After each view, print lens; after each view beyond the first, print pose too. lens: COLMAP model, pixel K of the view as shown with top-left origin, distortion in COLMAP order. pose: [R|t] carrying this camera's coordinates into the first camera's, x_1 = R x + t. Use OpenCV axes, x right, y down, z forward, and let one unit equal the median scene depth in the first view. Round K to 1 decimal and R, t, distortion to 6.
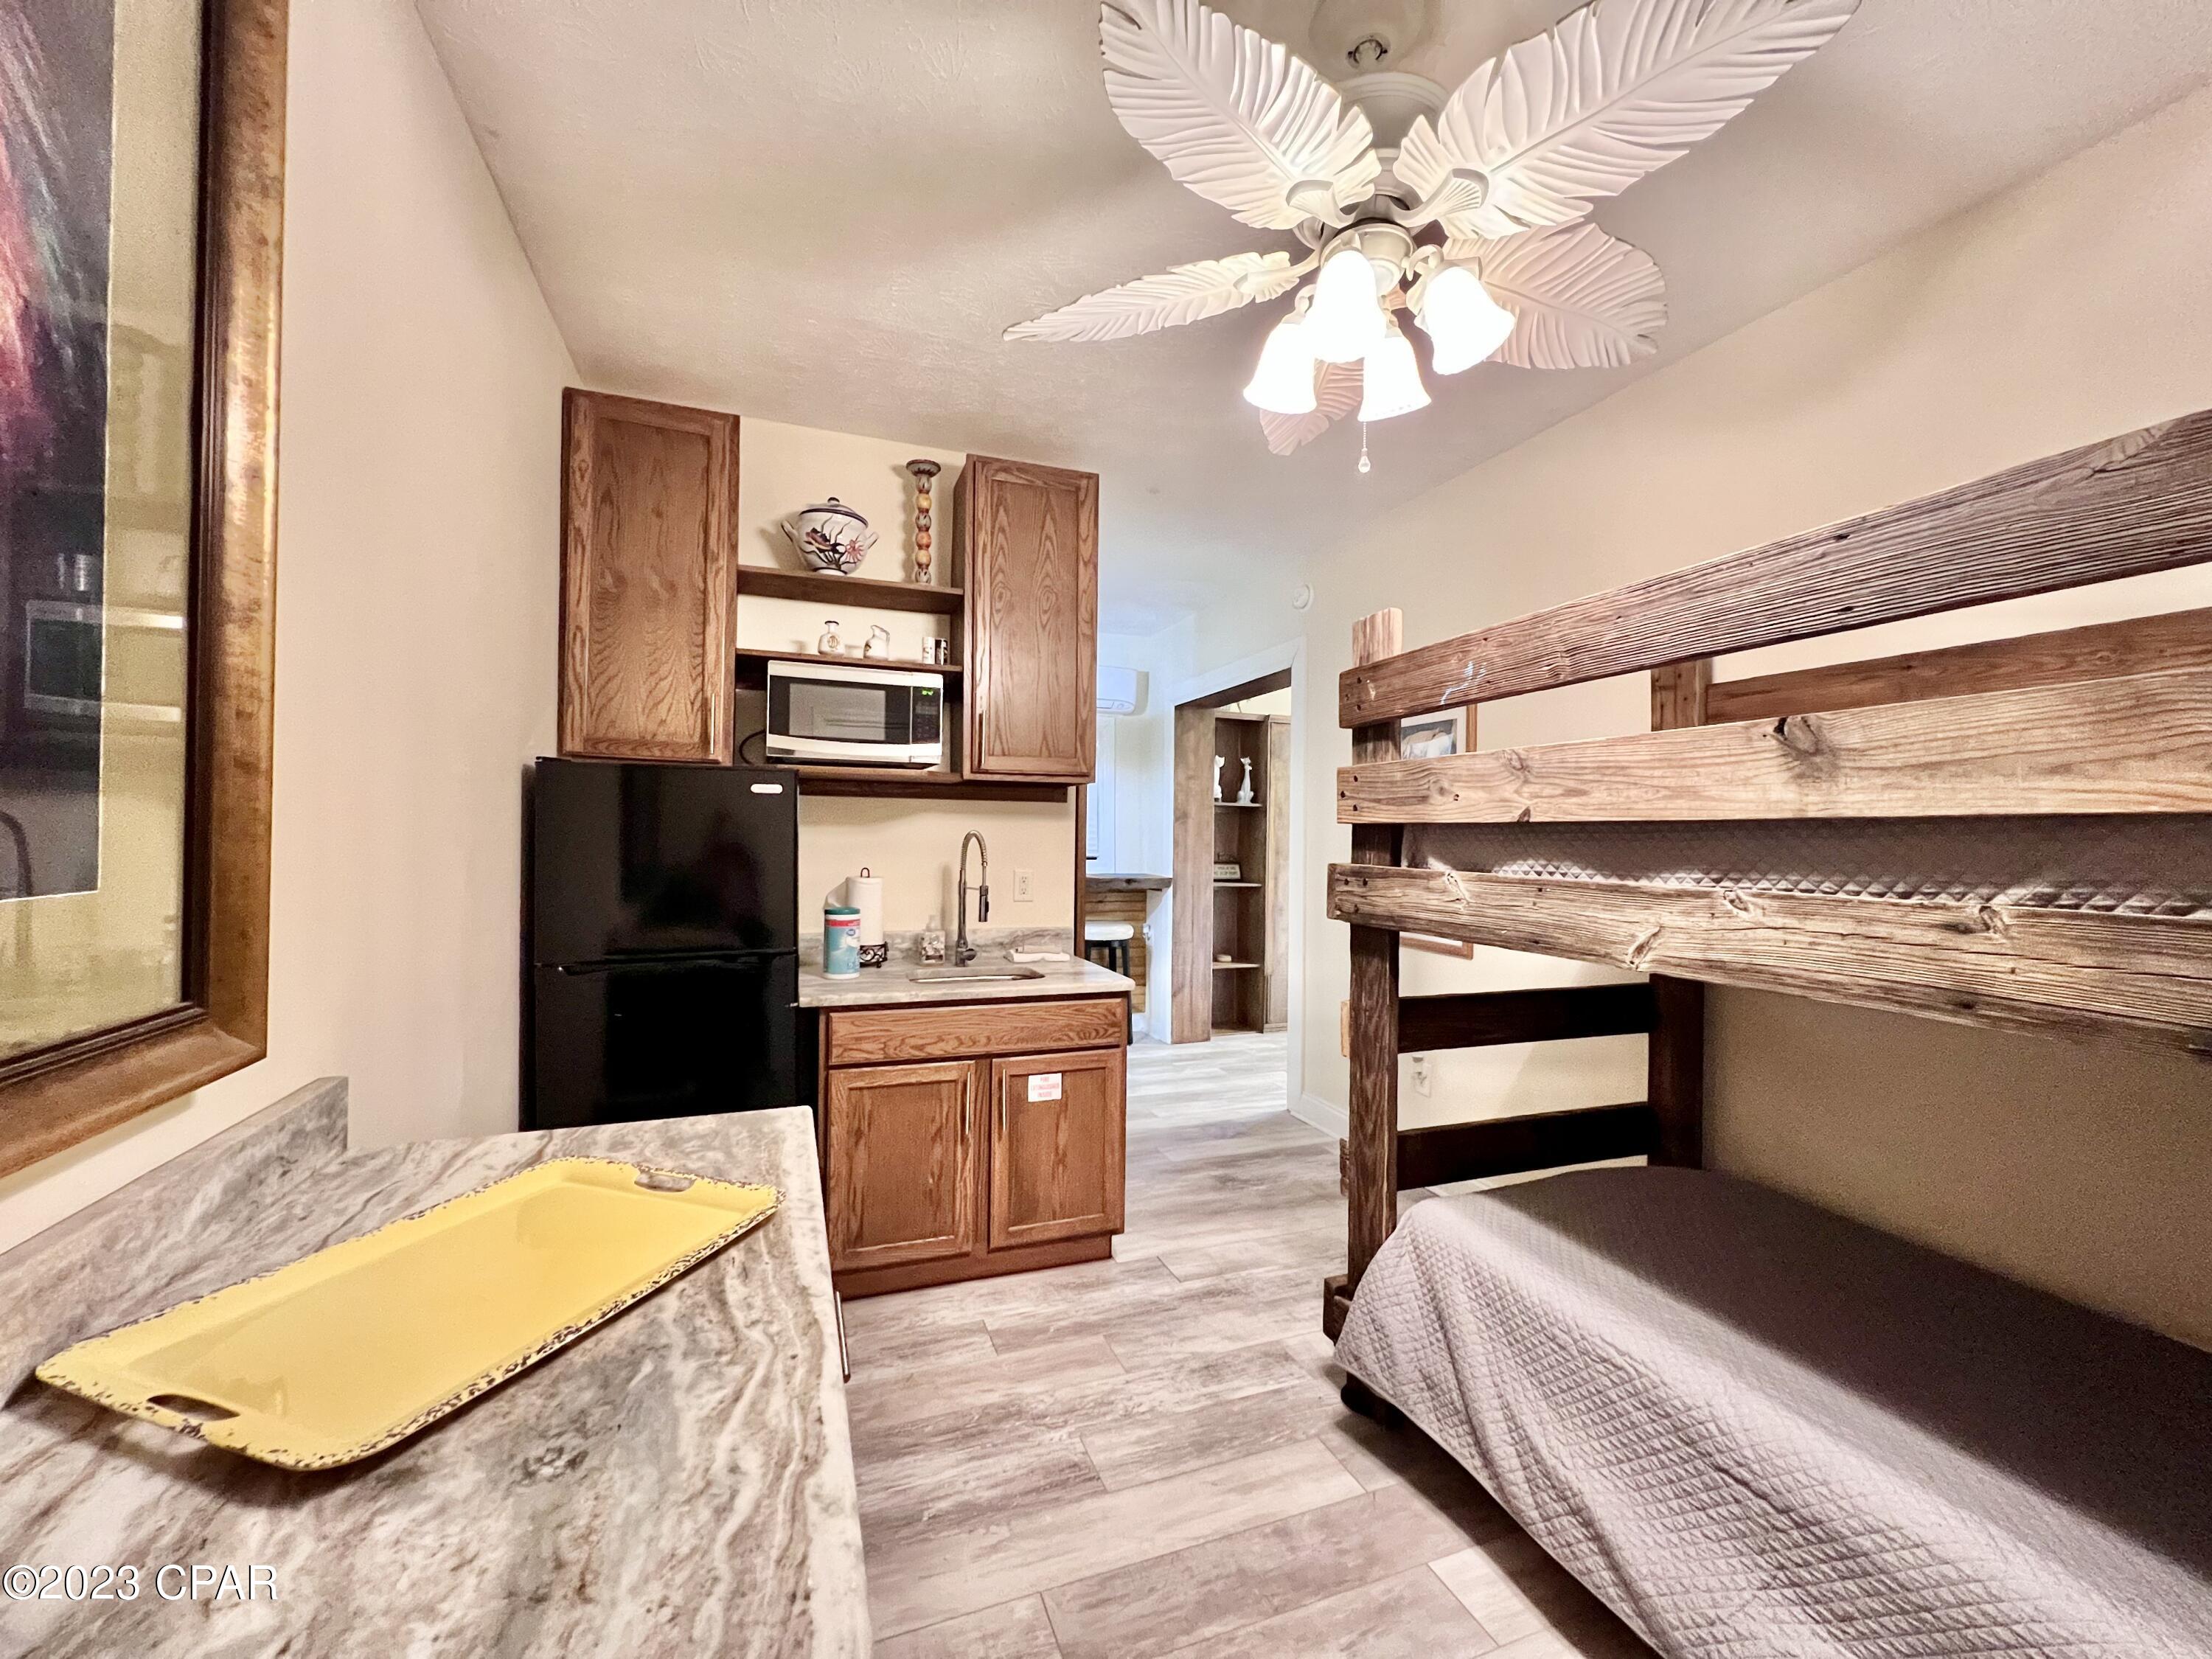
lens RADIAL K [[871.2, 0, 1106.0], [0, 871.2, 829.5], [0, 0, 1]] dist [-0.000610, 0.000512]
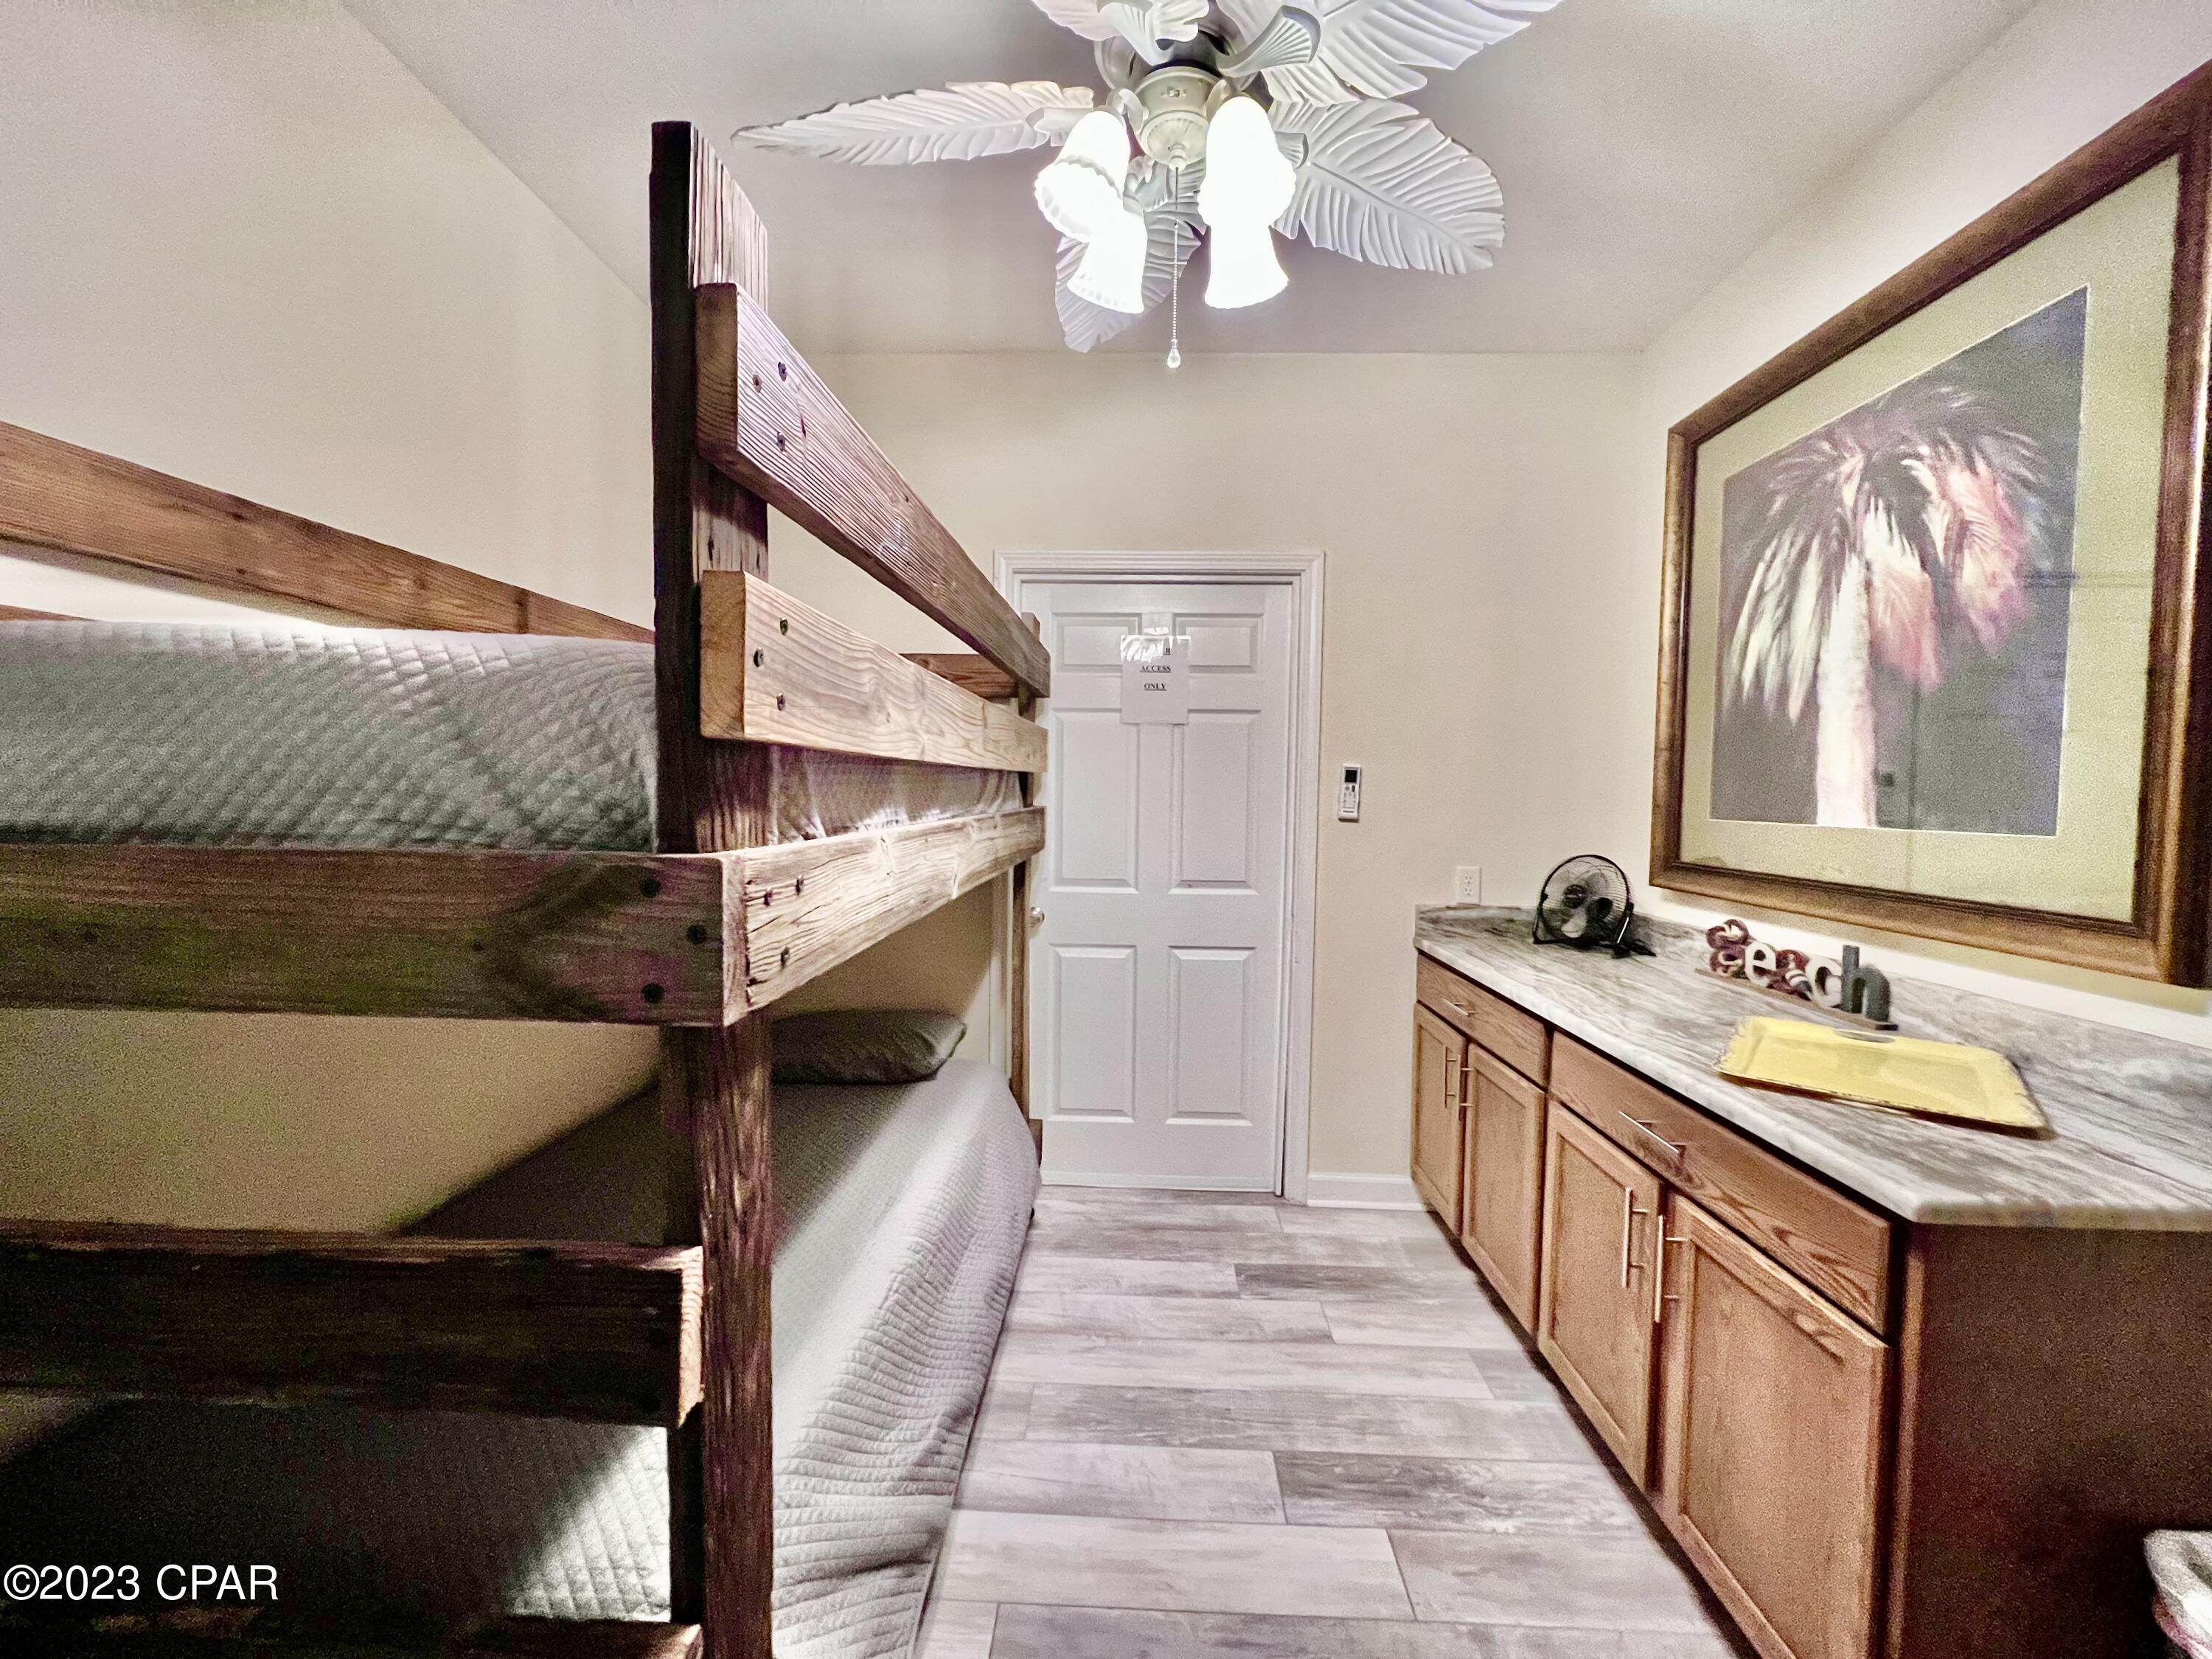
lens RADIAL K [[883.6, 0, 1110.0], [0, 883.6, 833.2], [0, 0, 1]] dist [-0.002198, 0.001019]
pose [[-0.927004, -0.045577, 0.372271, 0.004206], [-0.028012, 0.998230, 0.052461, 0.008614], [-0.374003, 0.038204, -0.926640, 1.474791]]
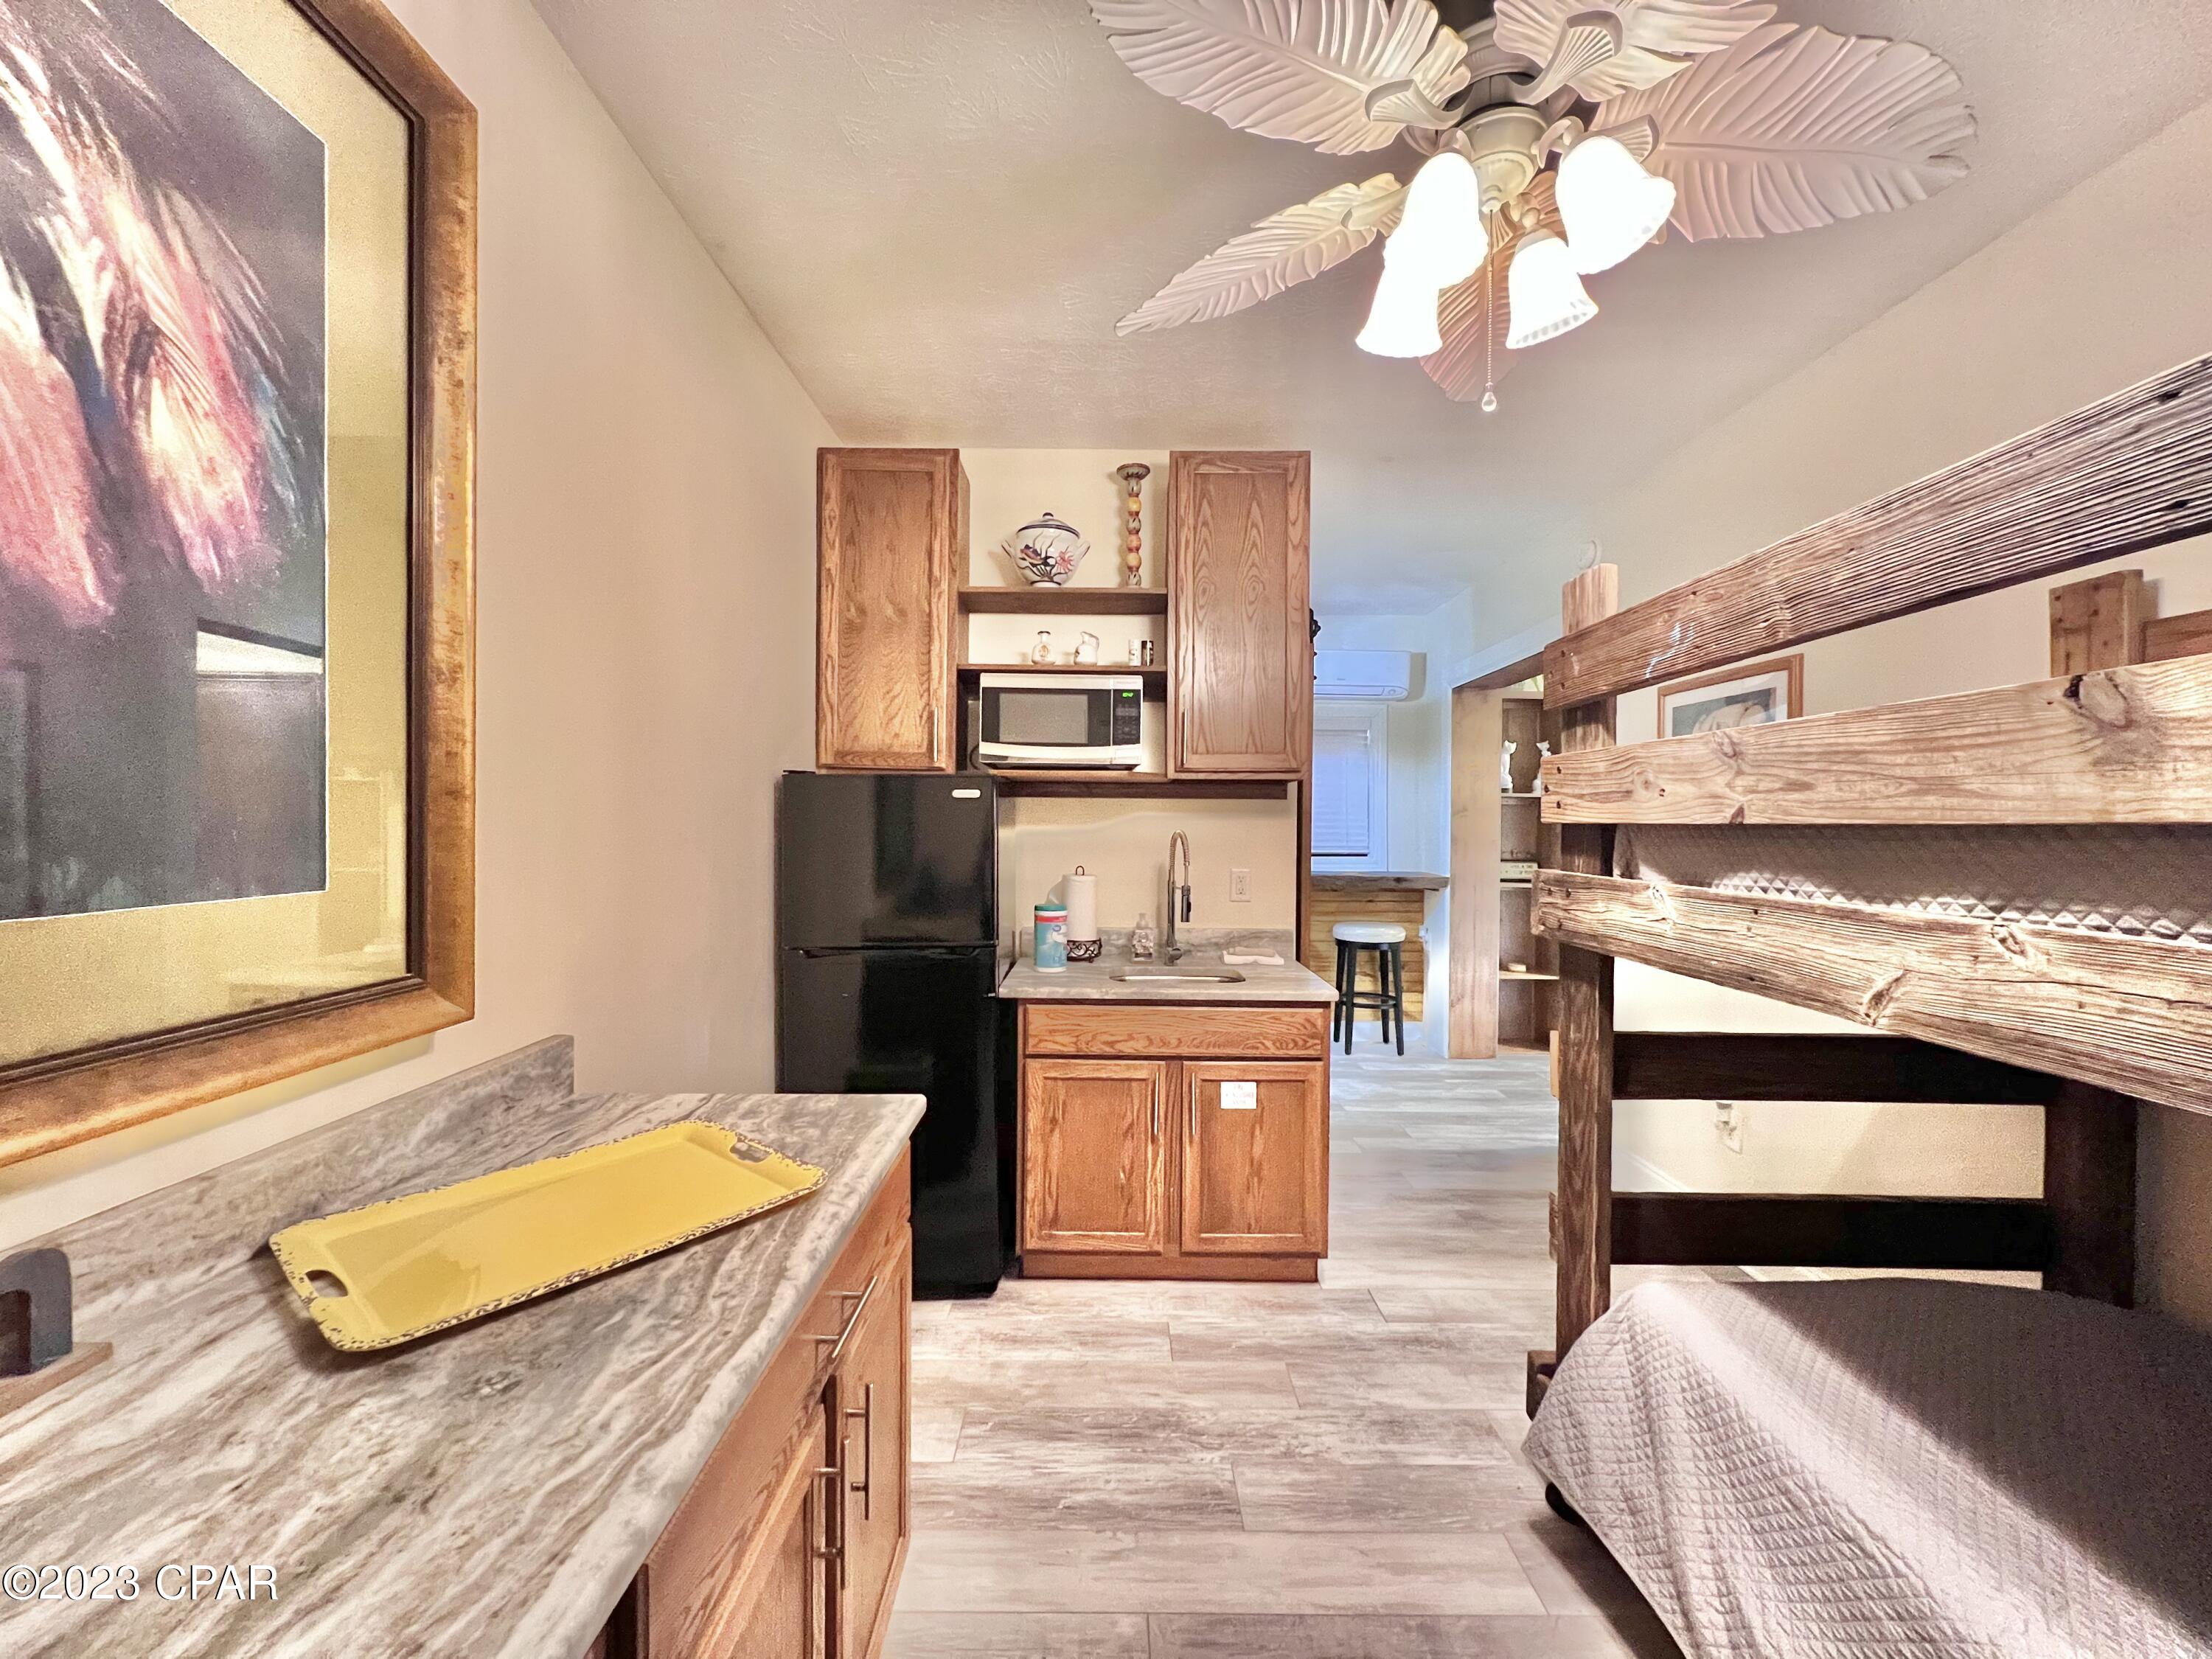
lens RADIAL K [[871.2, 0, 1106.0], [0, 871.2, 829.5], [0, 0, 1]] dist [-0.000610, 0.000512]
pose [[0.937855, -0.003598, -0.347009, 0.190155], [0.006419, 0.999955, 0.006980, -0.011053], [0.346968, -0.008774, 0.937836, 0.061865]]
